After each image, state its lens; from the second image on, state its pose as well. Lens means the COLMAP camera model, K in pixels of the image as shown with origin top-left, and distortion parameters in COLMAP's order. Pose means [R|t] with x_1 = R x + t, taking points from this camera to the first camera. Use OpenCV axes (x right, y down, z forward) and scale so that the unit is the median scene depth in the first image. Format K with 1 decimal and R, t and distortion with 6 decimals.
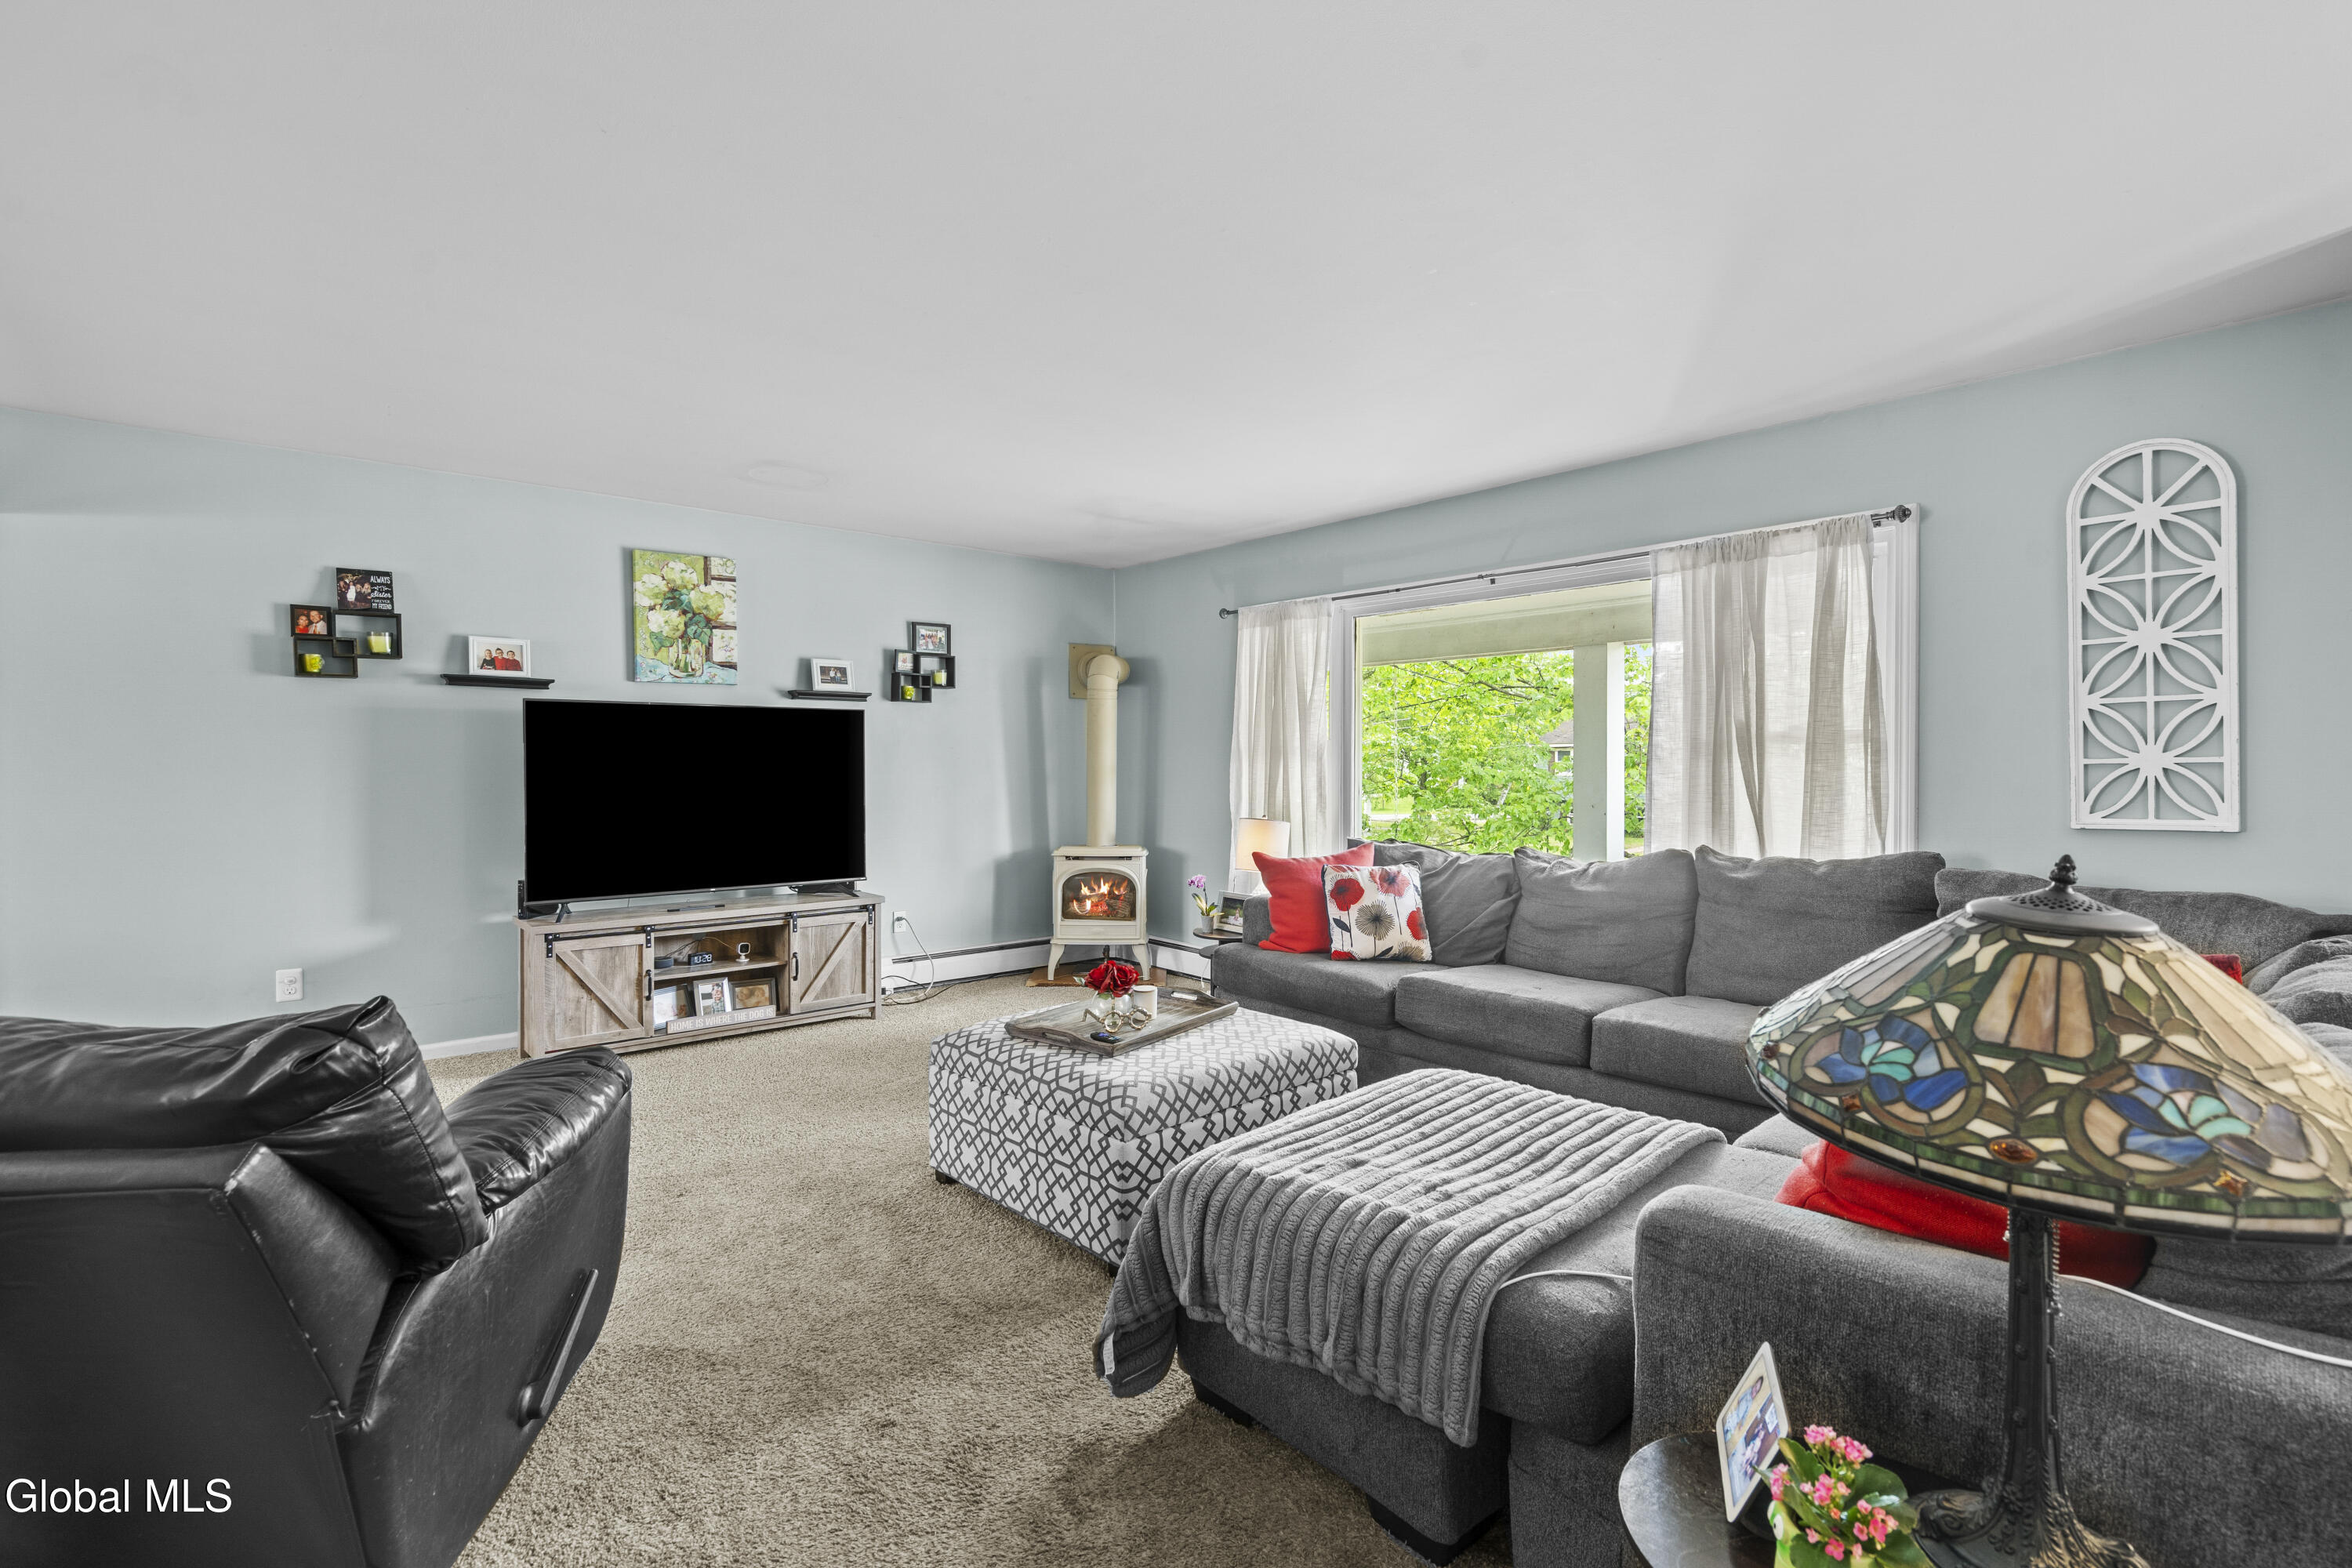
lens RADIAL K [[1082.3, 0, 1178.0], [0, 1082.3, 771.7], [0, 0, 1]] dist [-0.000773, -0.000066]
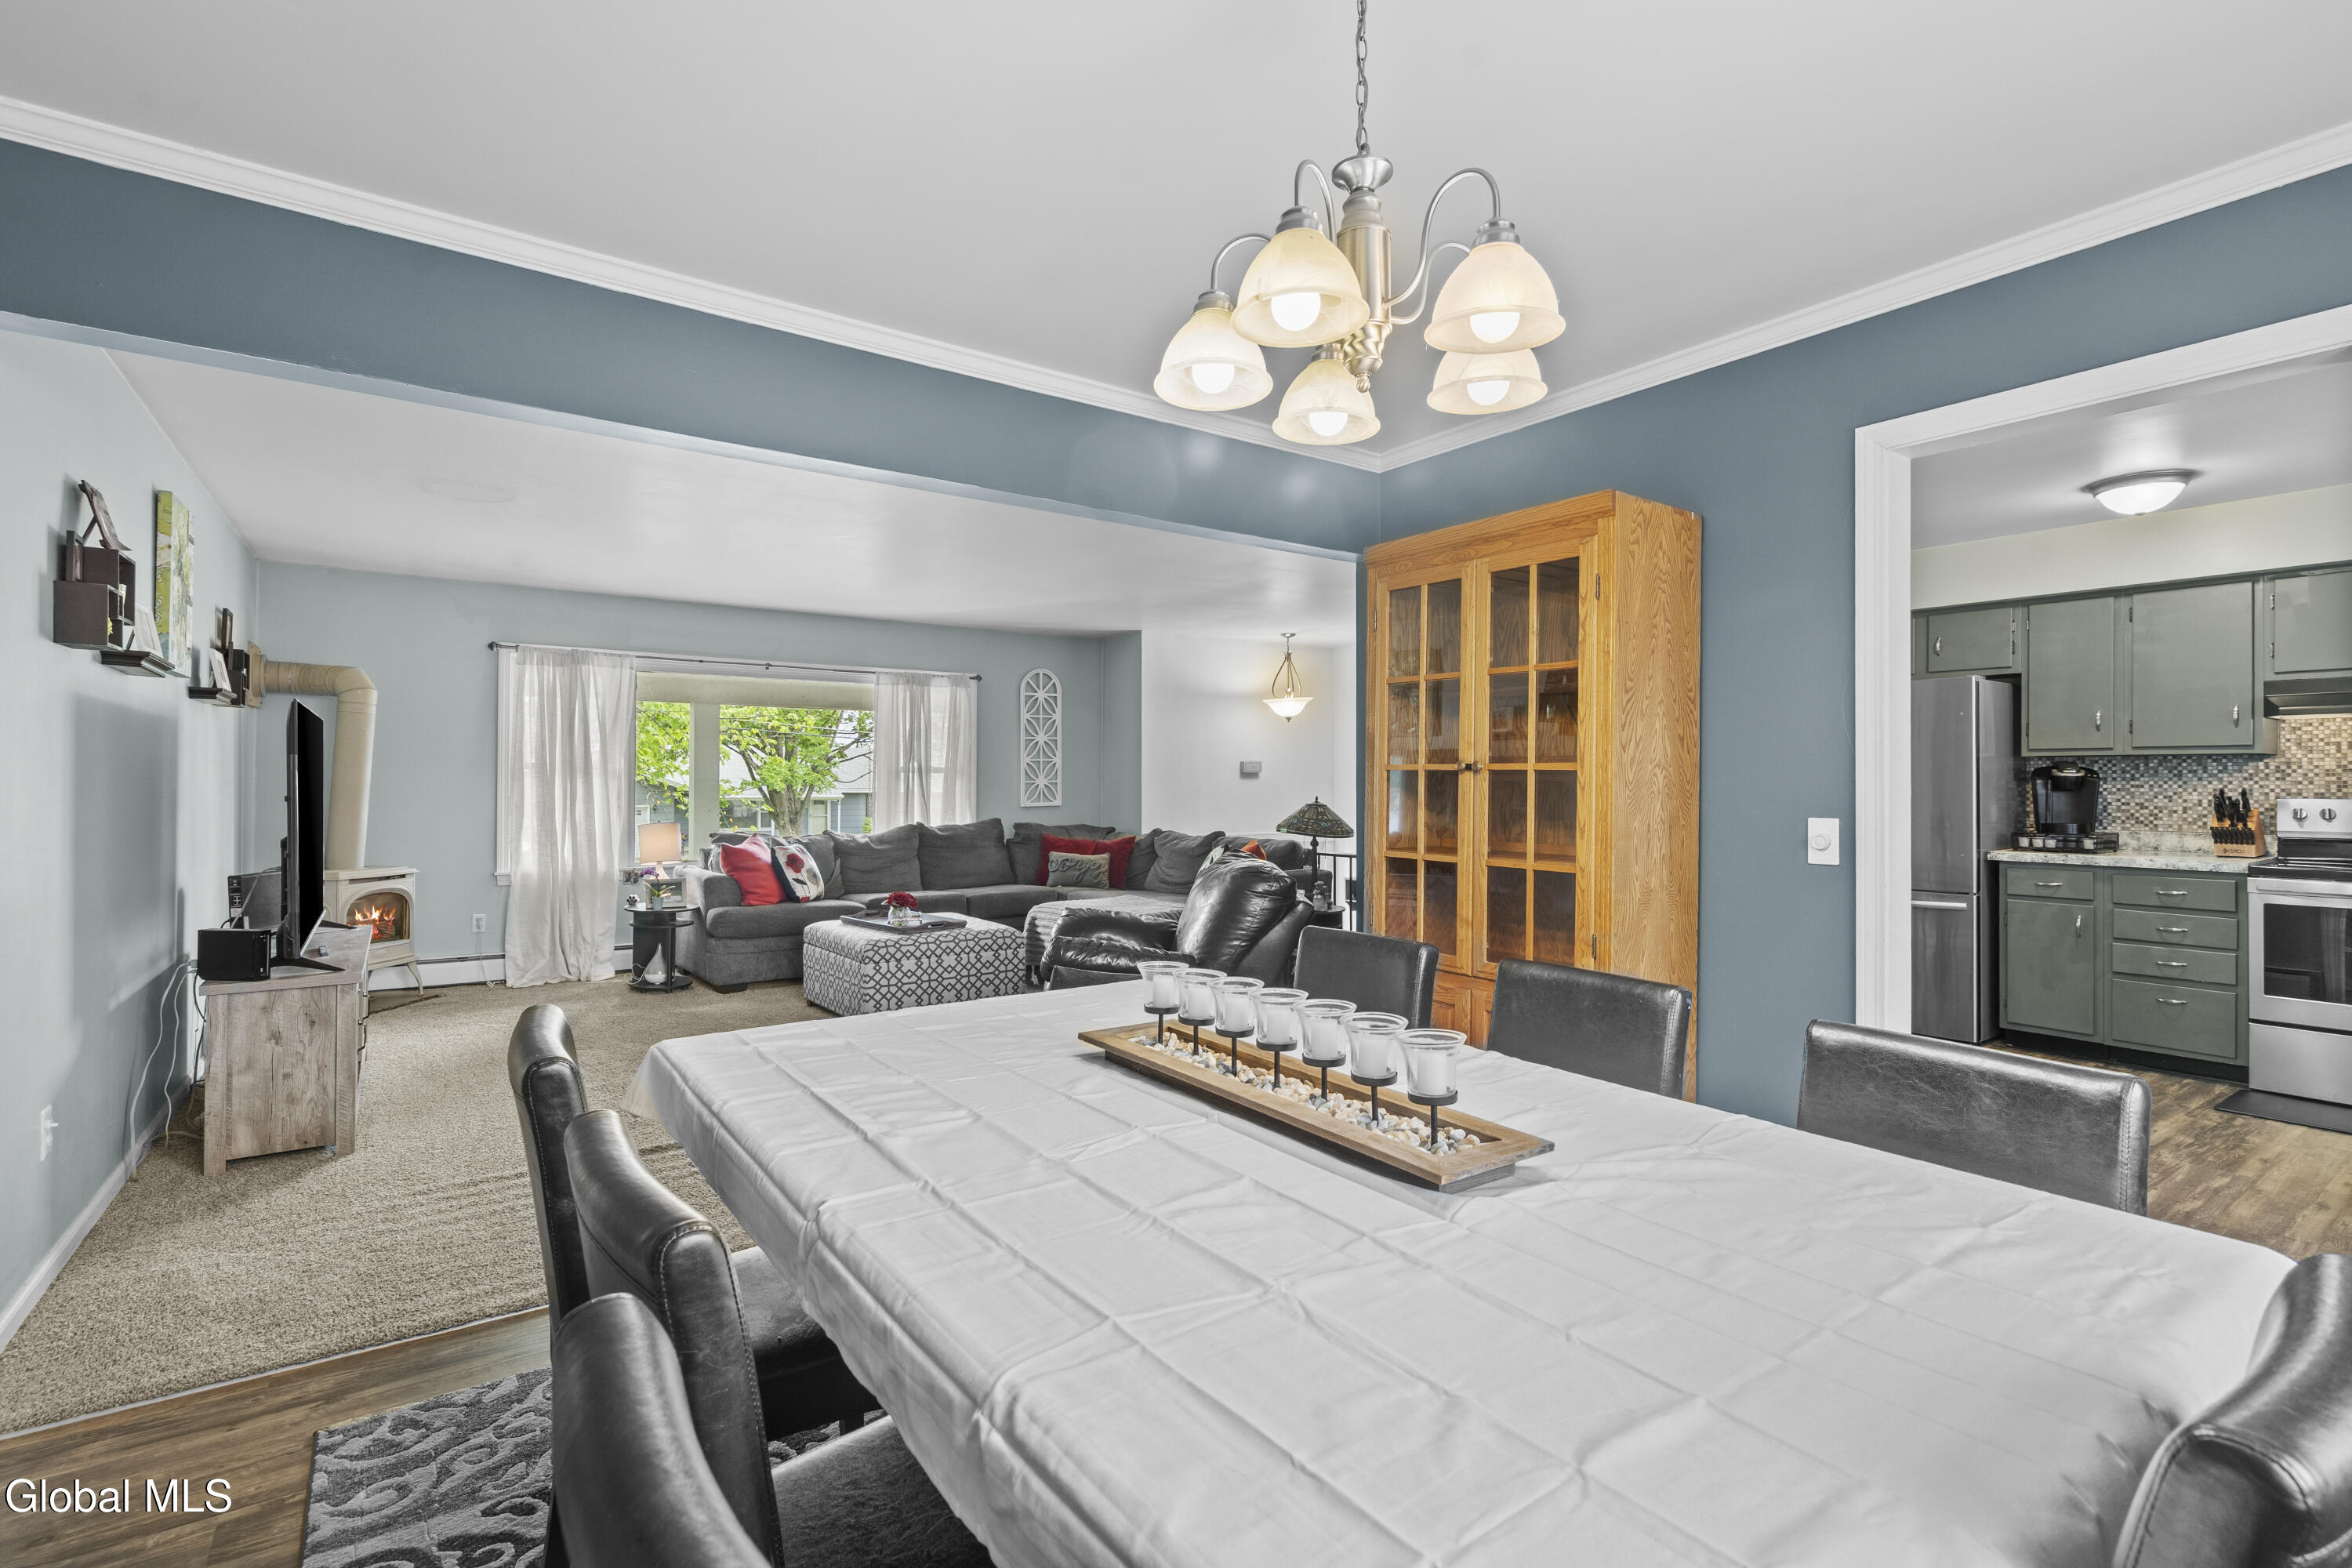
lens RADIAL K [[1067.0, 0, 1173.0], [0, 1067.0, 776.6], [0, 0, 1]] dist [0.001453, 0.000092]
pose [[0.094428, 0.006382, 0.995511, -1.419733], [0.005359, 0.999962, -0.006919, -0.001392], [-0.995517, 0.005988, 0.094390, 0.298620]]
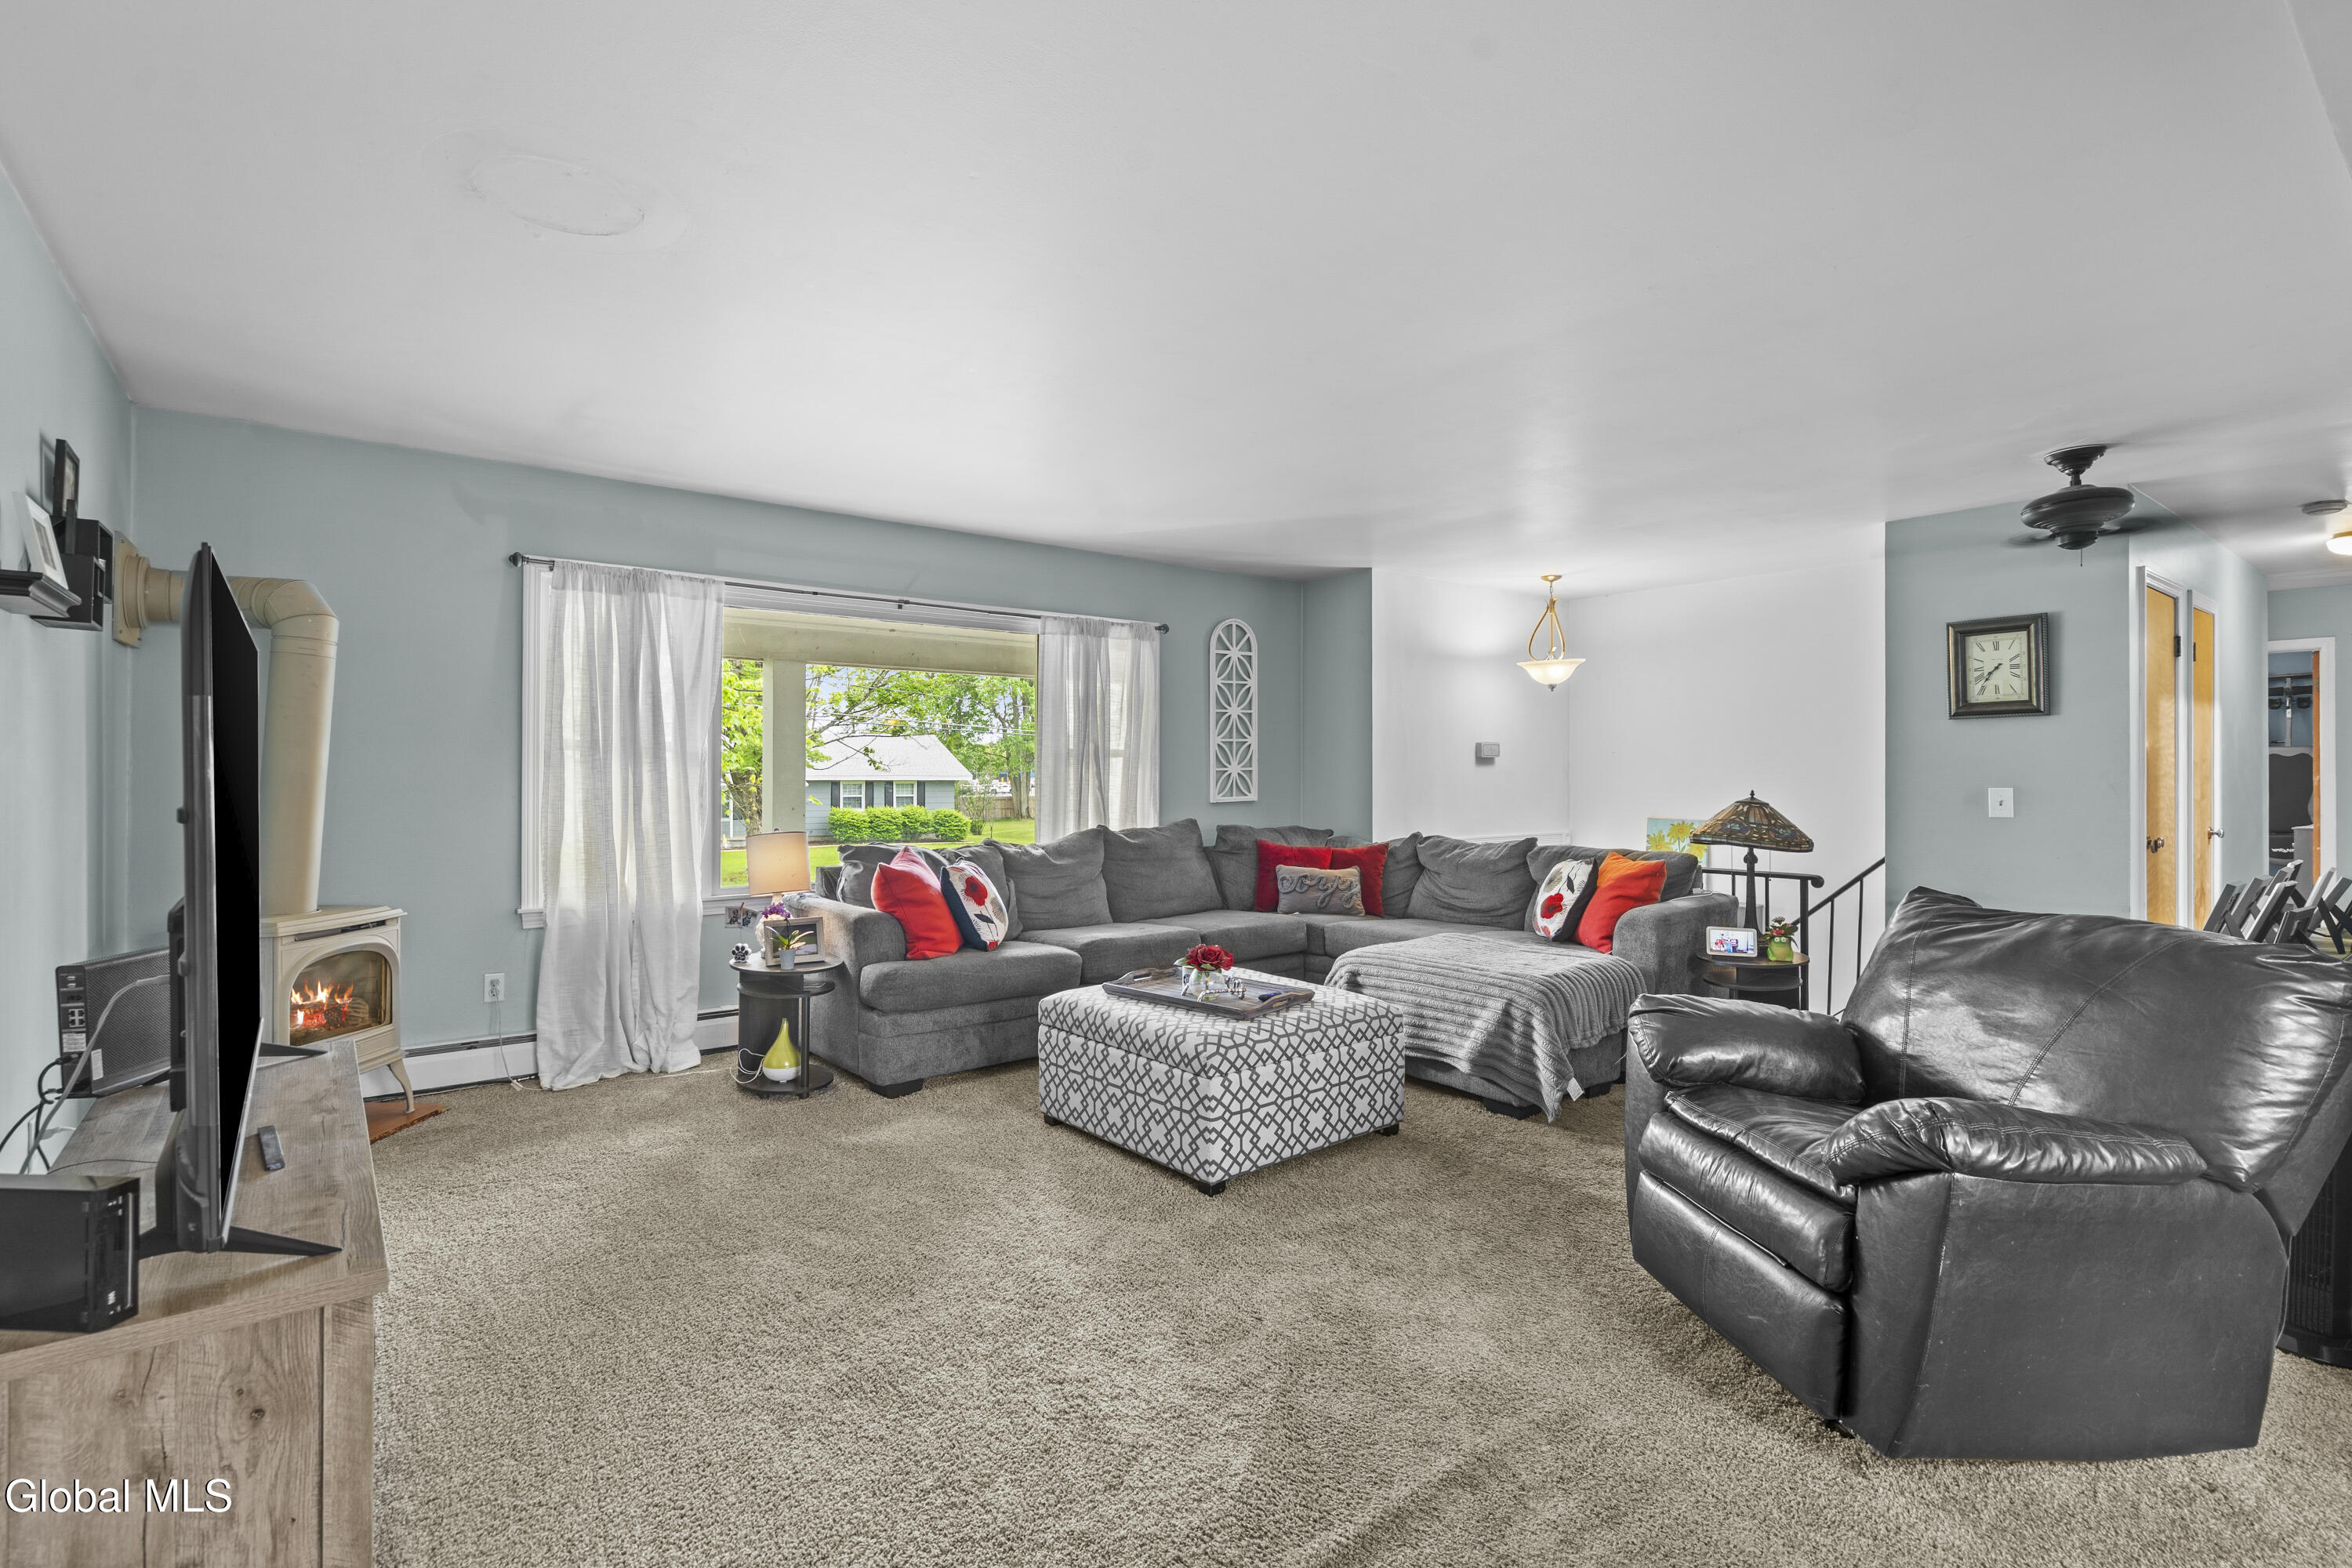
lens RADIAL K [[1082.3, 0, 1178.0], [0, 1082.3, 771.7], [0, 0, 1]] dist [-0.000773, -0.000066]
pose [[0.045518, -0.000093, 0.998964, -0.944231], [0.006298, 0.999980, -0.000193, -0.004111], [-0.998944, 0.006301, 0.045518, 0.773634]]
